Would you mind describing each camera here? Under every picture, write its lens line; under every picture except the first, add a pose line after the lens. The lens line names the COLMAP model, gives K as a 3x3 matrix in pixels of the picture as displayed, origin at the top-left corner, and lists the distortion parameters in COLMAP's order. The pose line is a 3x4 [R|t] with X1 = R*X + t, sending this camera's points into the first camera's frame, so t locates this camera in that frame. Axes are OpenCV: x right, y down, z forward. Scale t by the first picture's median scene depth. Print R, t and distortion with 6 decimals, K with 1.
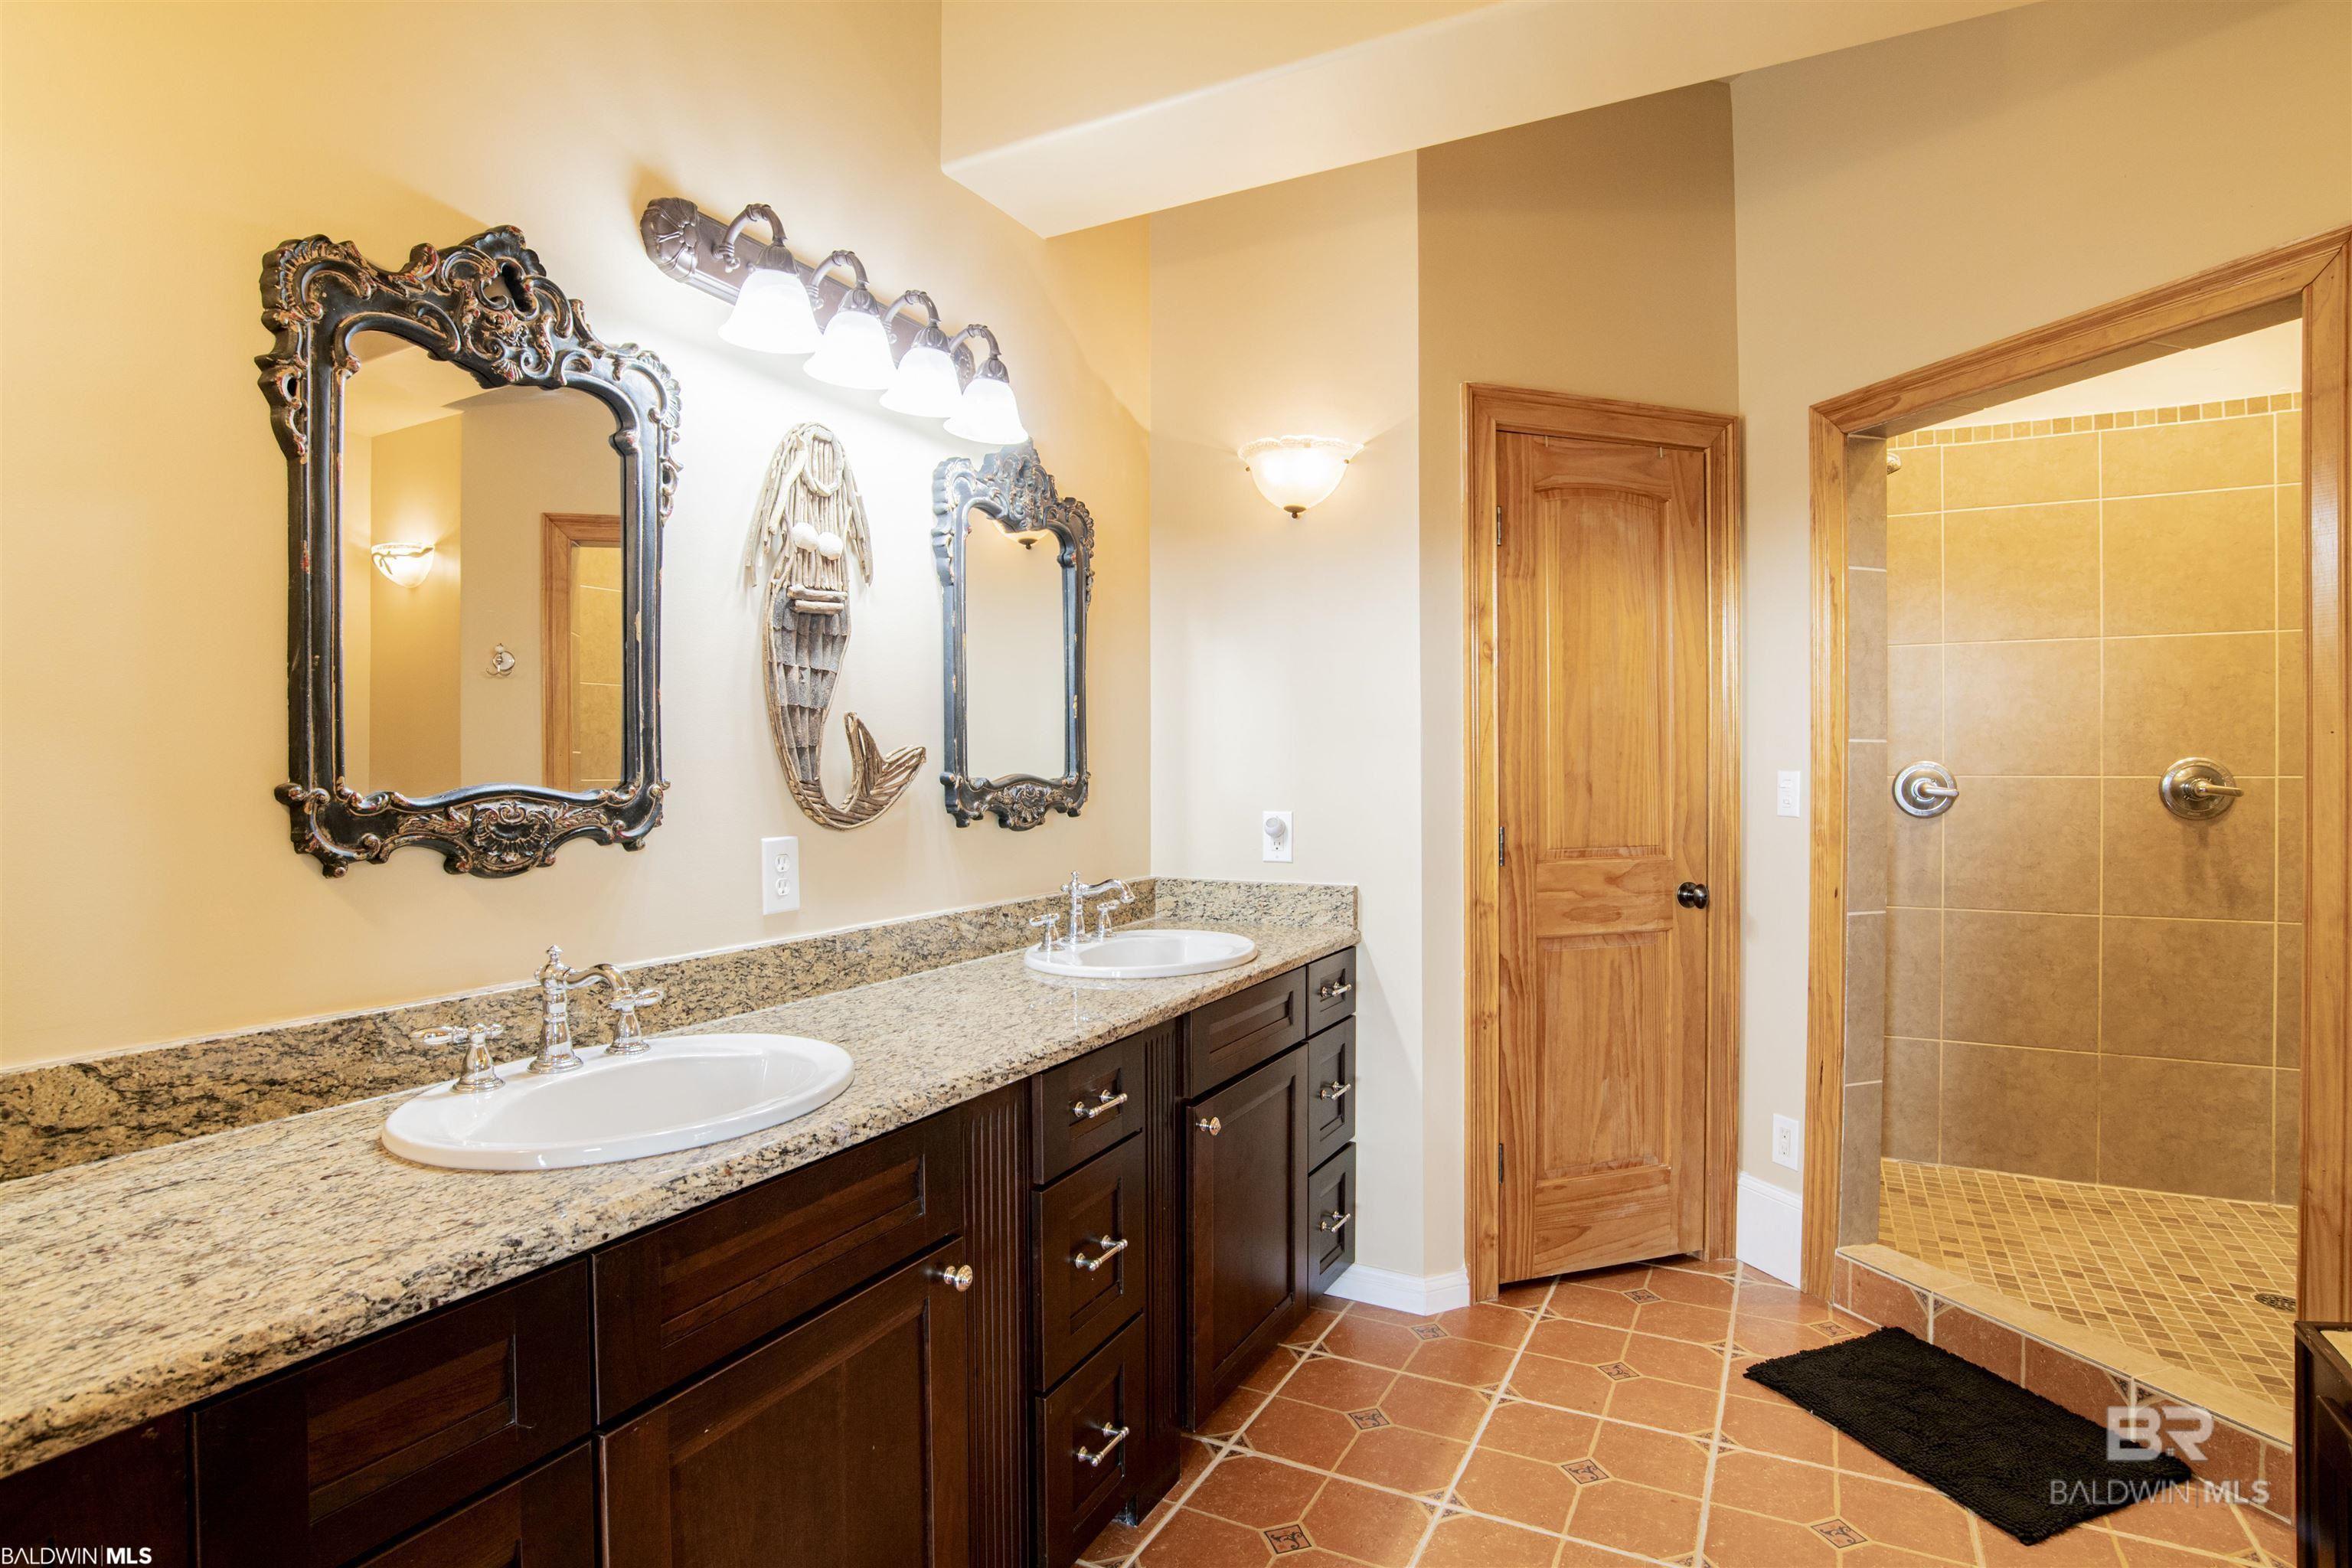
lens RADIAL K [[1197.6, 0, 1181.3], [0, 1197.6, 776.4], [0, 0, 1]] dist [-0.055125, 0.022026]
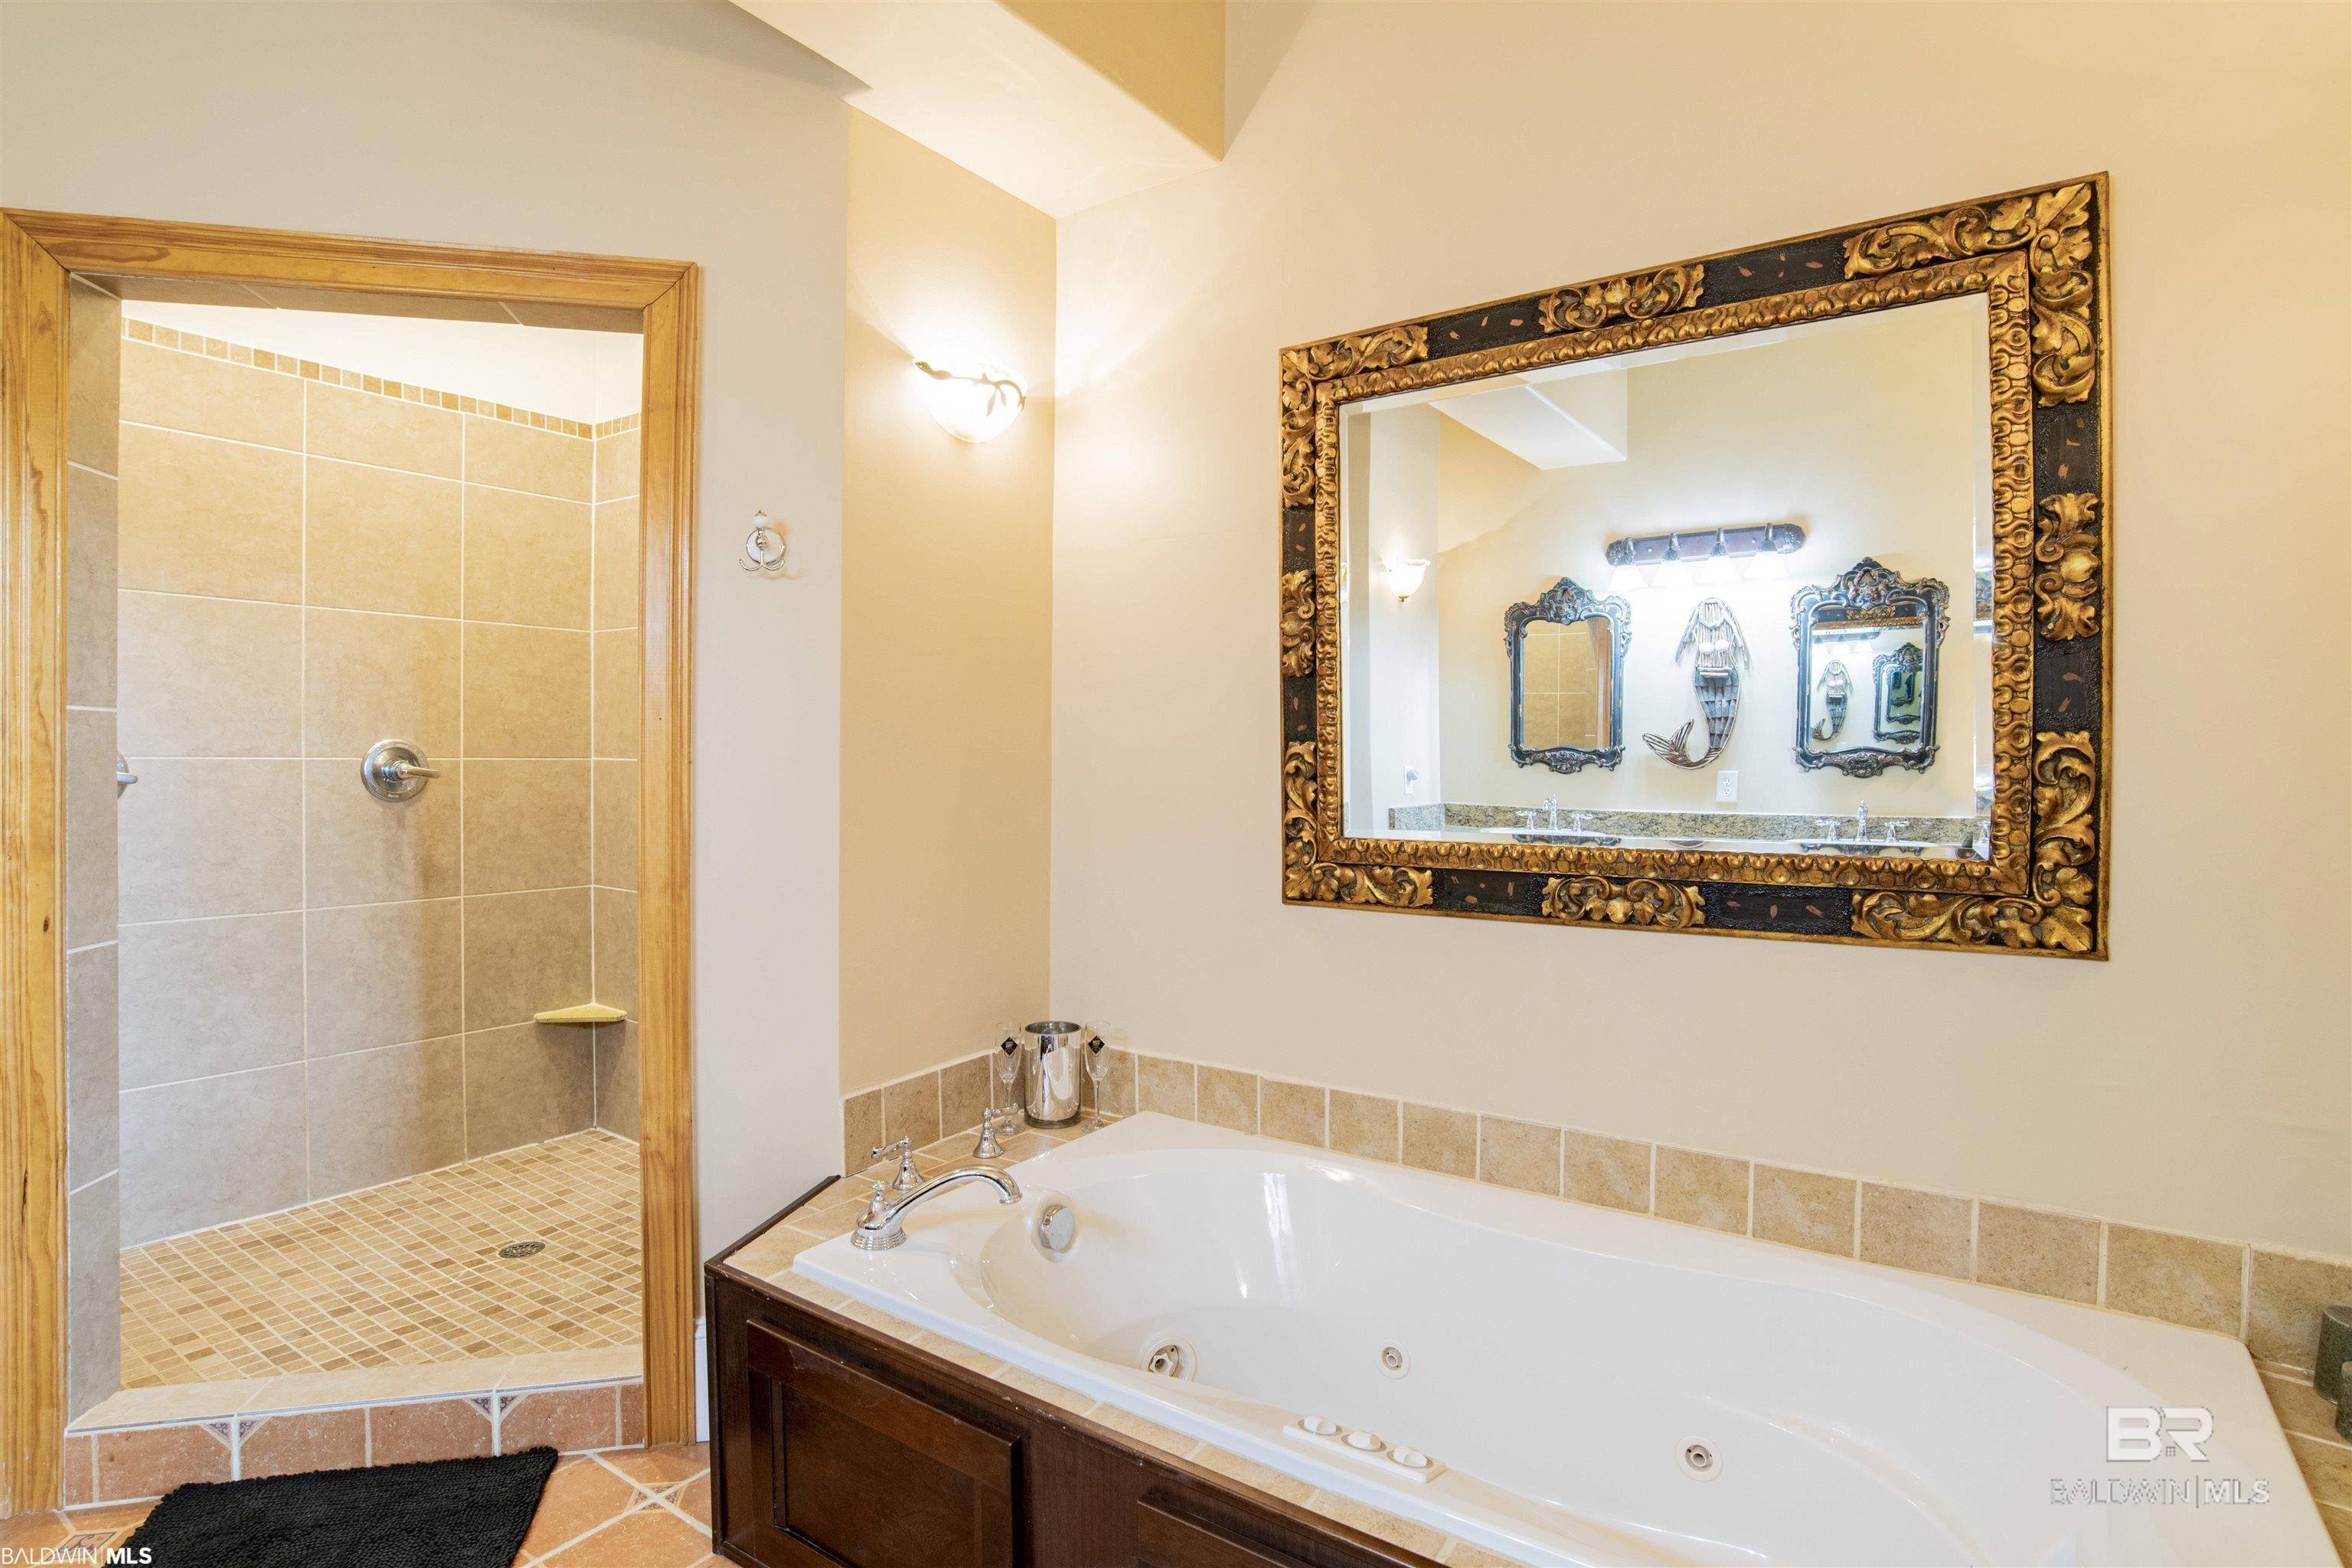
lens RADIAL K [[1197.6, 0, 1181.3], [0, 1197.6, 776.4], [0, 0, 1]] dist [-0.055125, 0.022026]
pose [[0.124610, -0.013800, 0.992110, -0.038988], [-0.002733, 0.999895, 0.014252, -0.000679], [-0.992202, -0.004487, 0.124559, 0.235784]]
